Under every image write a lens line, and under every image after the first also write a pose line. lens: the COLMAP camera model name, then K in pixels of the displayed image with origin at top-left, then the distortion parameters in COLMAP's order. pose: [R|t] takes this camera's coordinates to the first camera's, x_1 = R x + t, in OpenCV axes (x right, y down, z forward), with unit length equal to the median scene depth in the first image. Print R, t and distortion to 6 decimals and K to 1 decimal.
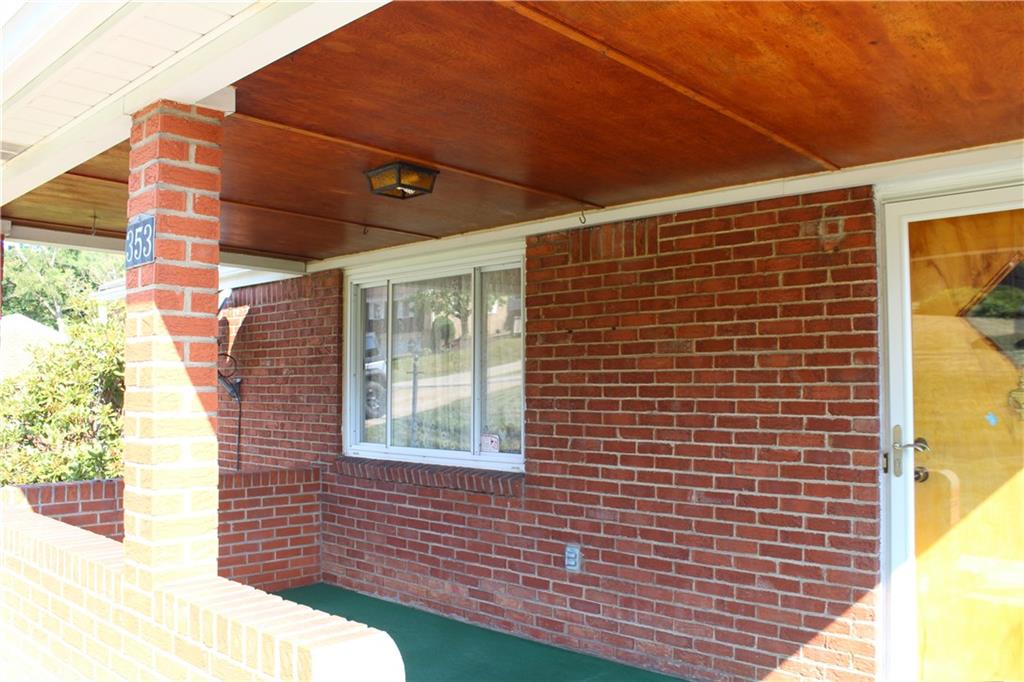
lens RADIAL K [[845.5, 0, 509.1], [0, 845.5, 352.2], [0, 0, 1]] dist [-0.181910, 0.169461]
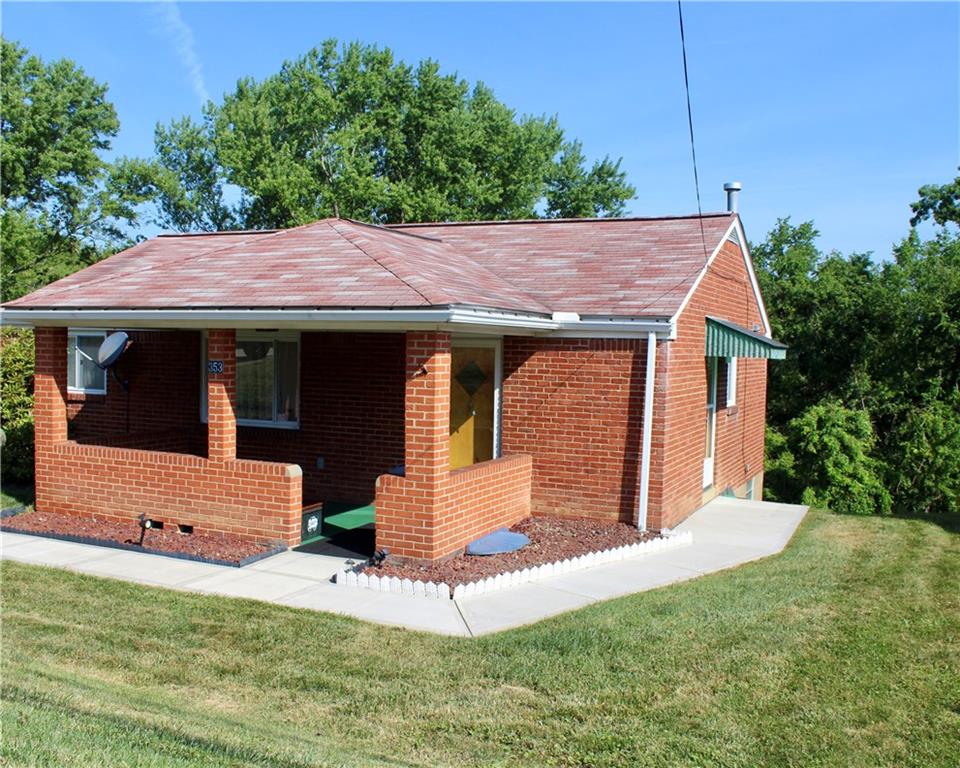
lens RADIAL K [[952.6, 0, 480.0], [0, 952.6, 384.0], [0, 0, 1]] dist [-0.174179, 0.167774]
pose [[0.951733, 0.001491, 0.306924, -0.349595], [-0.029041, 0.995939, 0.085213, -0.253019], [-0.305551, -0.090013, 0.947912, -1.867359]]
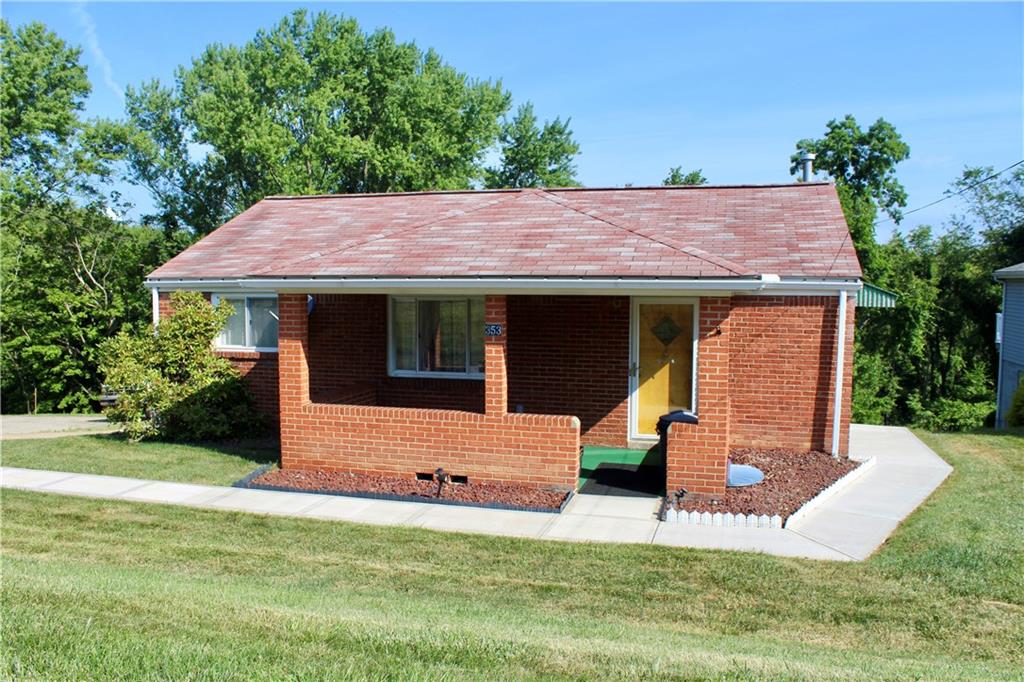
lens RADIAL K [[845.5, 0, 509.1], [0, 845.5, 352.2], [0, 0, 1]] dist [-0.181910, 0.169461]
pose [[0.906048, -0.040244, 0.421257, -1.168808], [-0.013765, 0.992138, 0.124388, -0.302271], [-0.422951, -0.118500, 0.898371, -1.534695]]
